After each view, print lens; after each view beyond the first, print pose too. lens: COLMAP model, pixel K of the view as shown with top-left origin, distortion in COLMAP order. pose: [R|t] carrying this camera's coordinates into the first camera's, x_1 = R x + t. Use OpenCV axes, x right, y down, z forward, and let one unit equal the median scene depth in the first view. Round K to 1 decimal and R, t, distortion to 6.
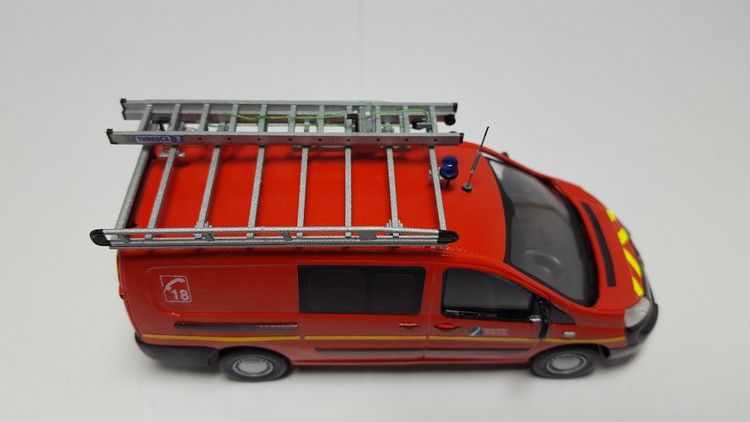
lens RADIAL K [[604.8, 0, 375.0], [0, 604.8, 211.0], [0, 0, 1]] dist [0.005067, -0.000979]
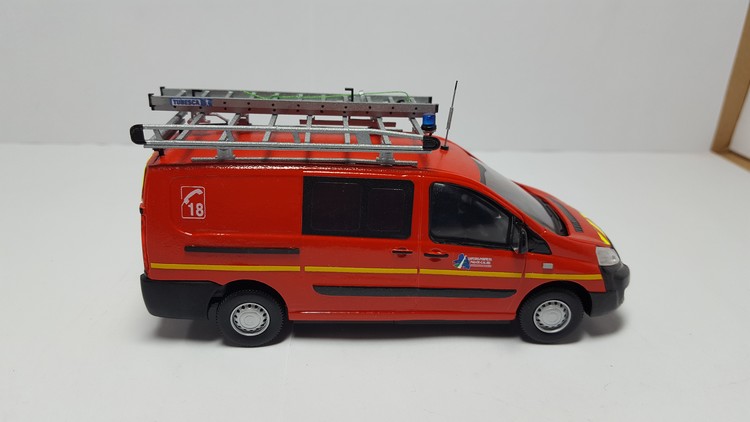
lens RADIAL K [[595.4, 0, 375.0], [0, 595.4, 211.0], [0, 0, 1]] dist [0.050781, -0.002559]
pose [[0.999271, -0.006506, 0.037620, -0.030929], [0.022413, 0.897678, -0.440082, 0.595129], [-0.030908, 0.440604, 0.897169, -0.000144]]
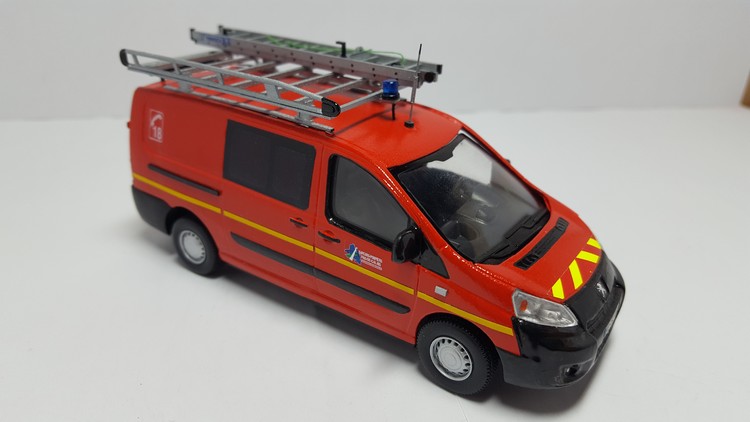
lens RADIAL K [[604.8, 0, 375.0], [0, 604.8, 211.0], [0, 0, 1]] dist [0.005067, -0.000979]
pose [[0.812459, 0.250692, -0.526368, 0.676597], [-0.443058, 0.852322, -0.277934, 0.392885], [0.378959, 0.459021, 0.803548, 0.238748]]
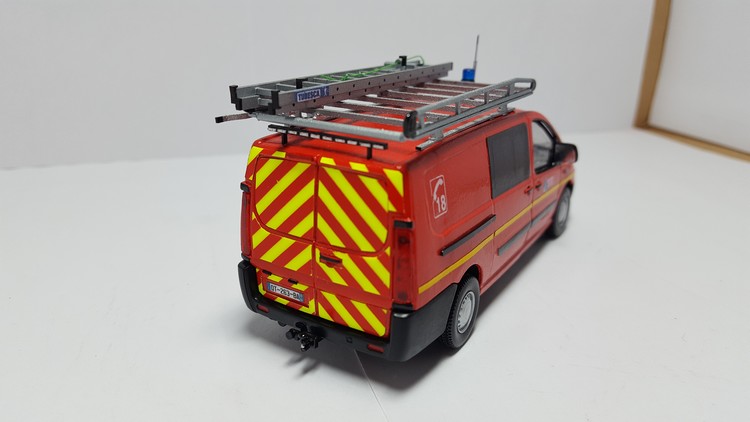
lens RADIAL K [[595.4, 0, 375.0], [0, 595.4, 211.0], [0, 0, 1]] dist [0.050781, -0.002559]
pose [[0.555593, -0.298187, 0.776145, -1.027853], [0.621983, 0.768534, -0.149975, 0.207661], [-0.551773, 0.566074, 0.612459, 0.468009]]
